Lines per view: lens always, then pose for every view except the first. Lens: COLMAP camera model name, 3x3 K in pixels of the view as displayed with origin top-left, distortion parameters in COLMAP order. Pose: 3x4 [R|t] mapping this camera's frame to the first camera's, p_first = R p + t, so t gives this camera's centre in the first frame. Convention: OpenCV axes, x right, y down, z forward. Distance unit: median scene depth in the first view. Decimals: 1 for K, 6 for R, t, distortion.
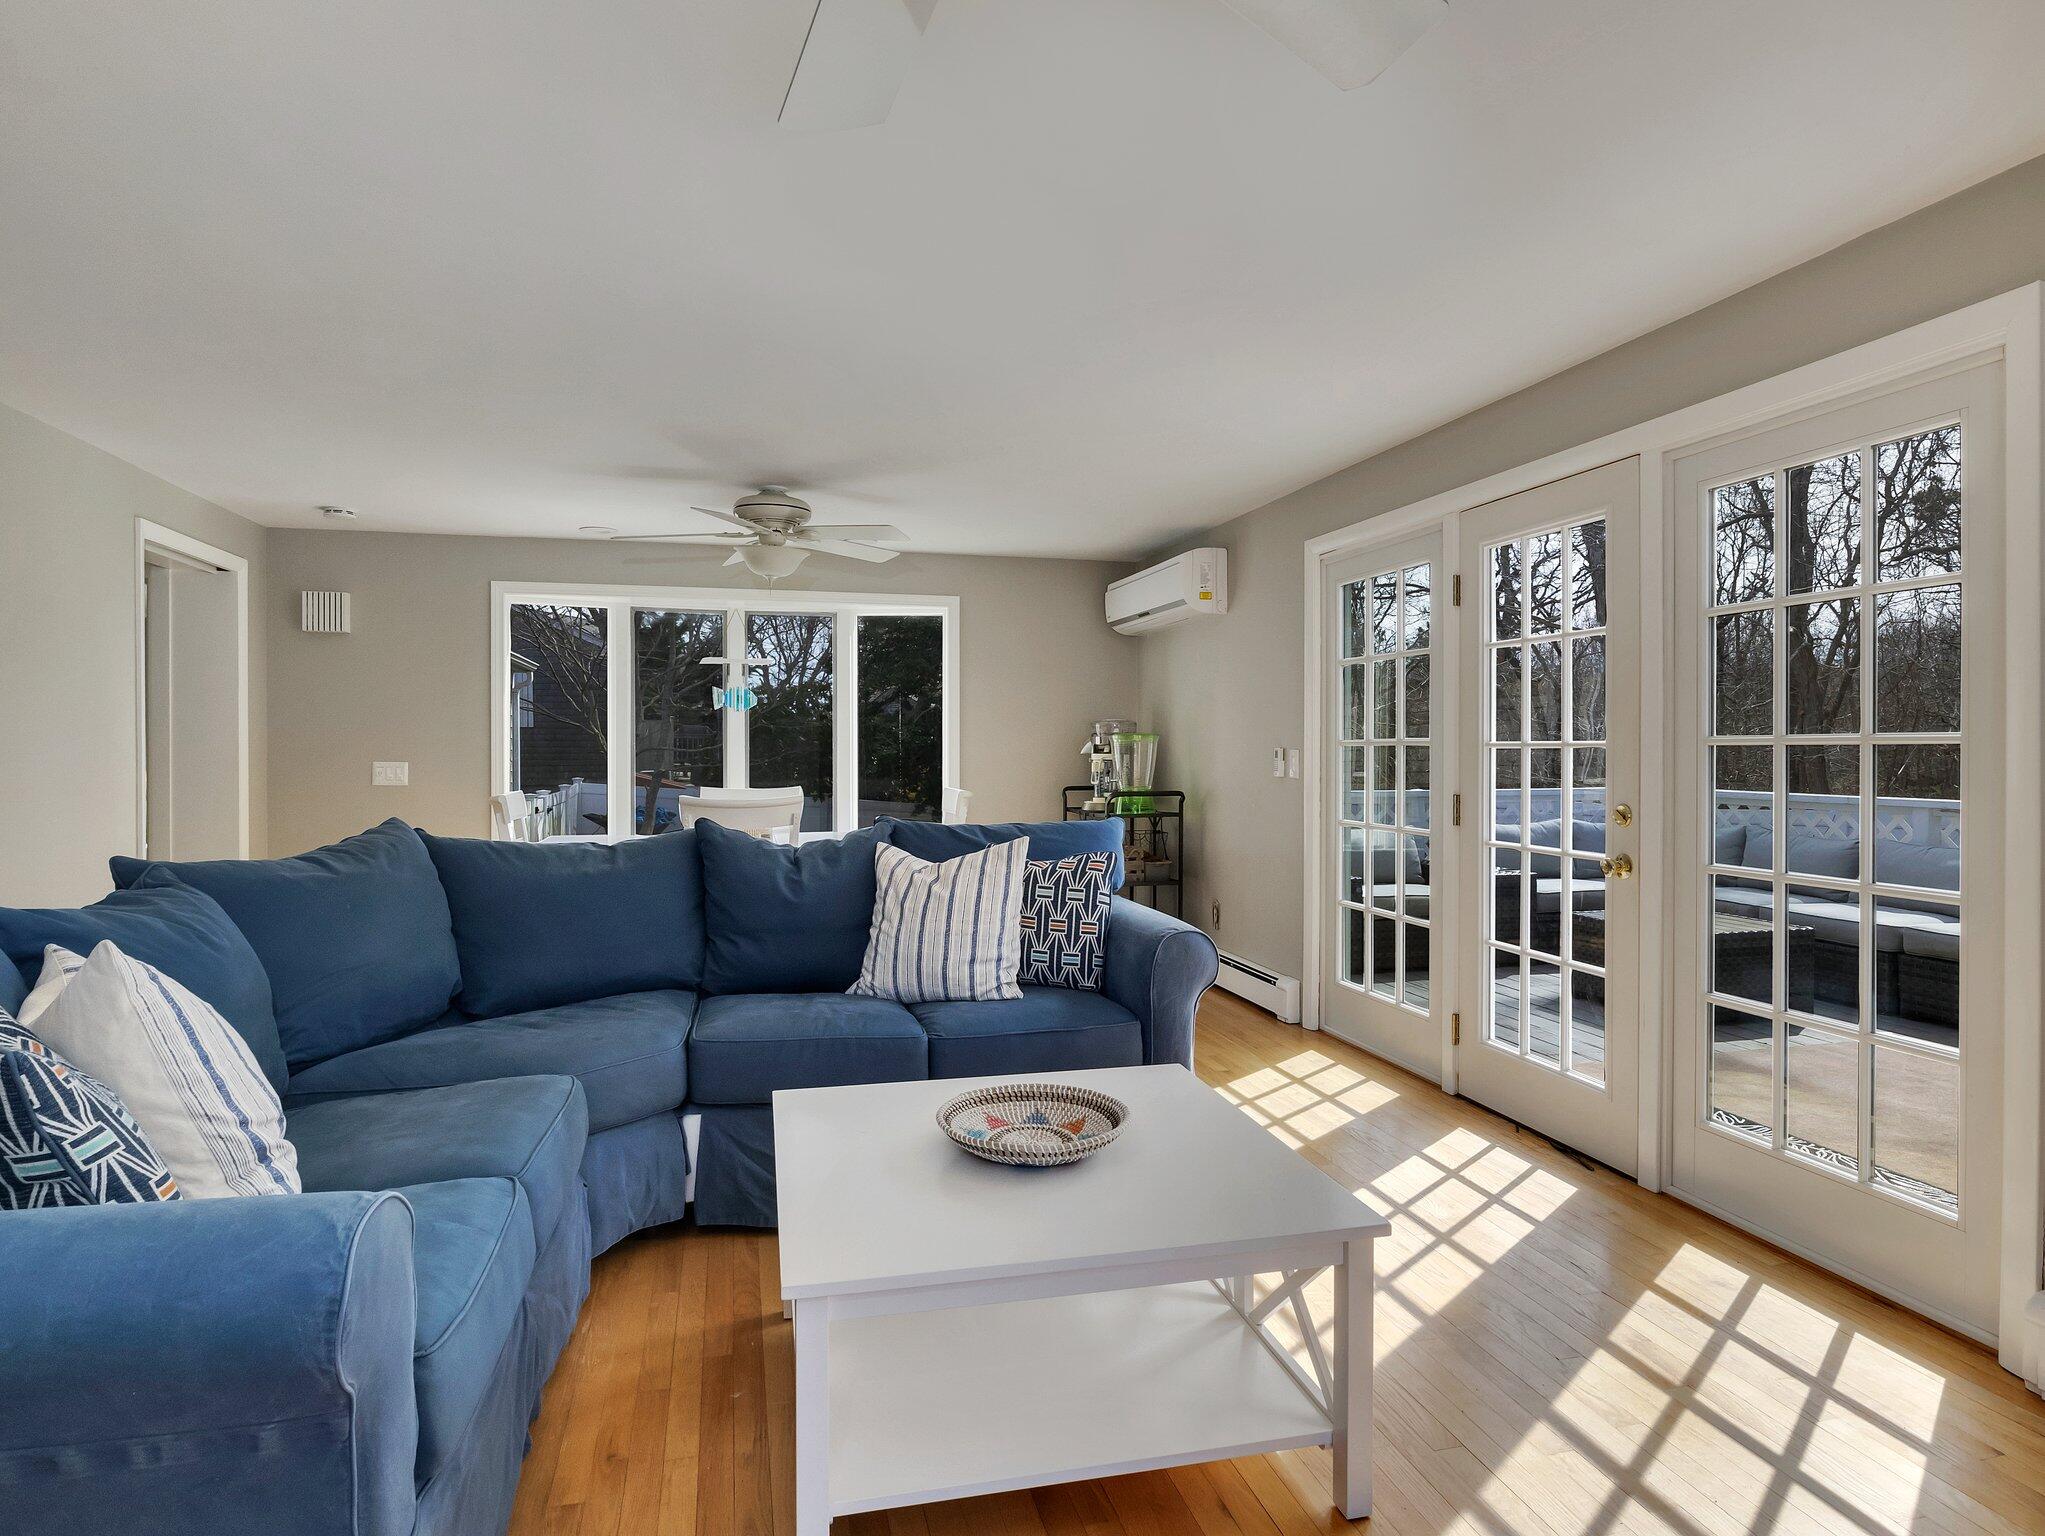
lens RADIAL K [[1161.4, 0, 1019.3], [0, 1161.4, 762.0], [0, 0, 1]] dist [-0.005851, -0.000836]
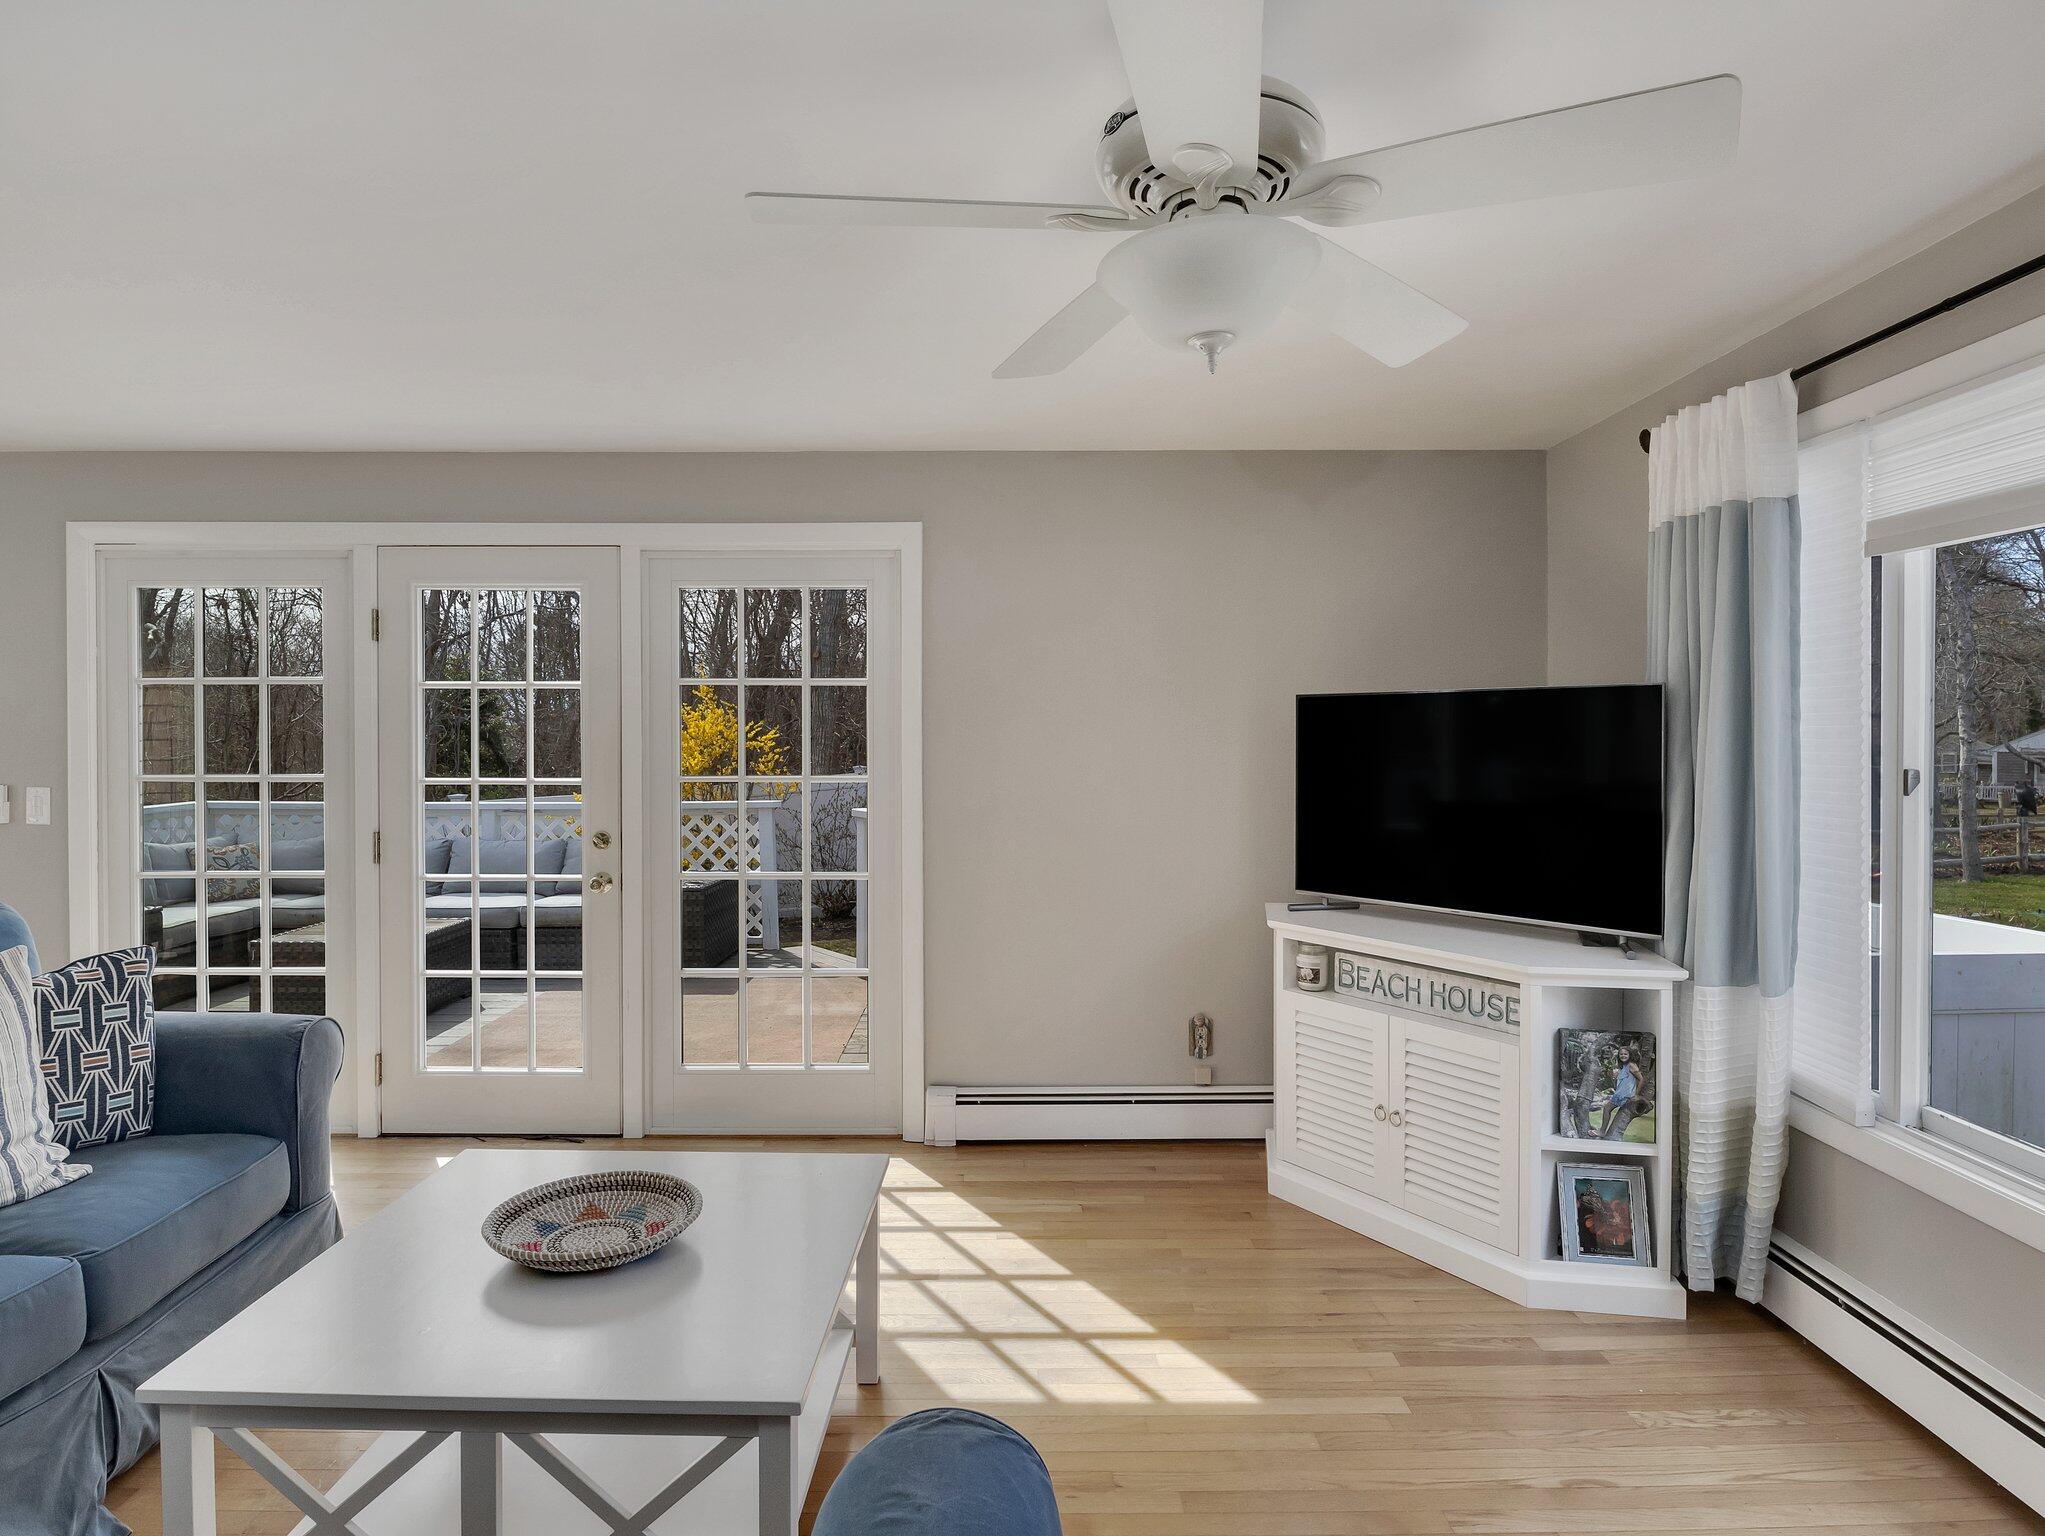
lens RADIAL K [[1161.4, 0, 1044.7], [0, 1161.4, 753.7], [0, 0, 1]] dist [-0.005851, -0.000836]
pose [[0.219715, -0.013564, 0.975470, -0.530748], [0.010219, 0.999880, 0.011601, -0.050770], [-0.975511, 0.007419, 0.219827, 0.270336]]
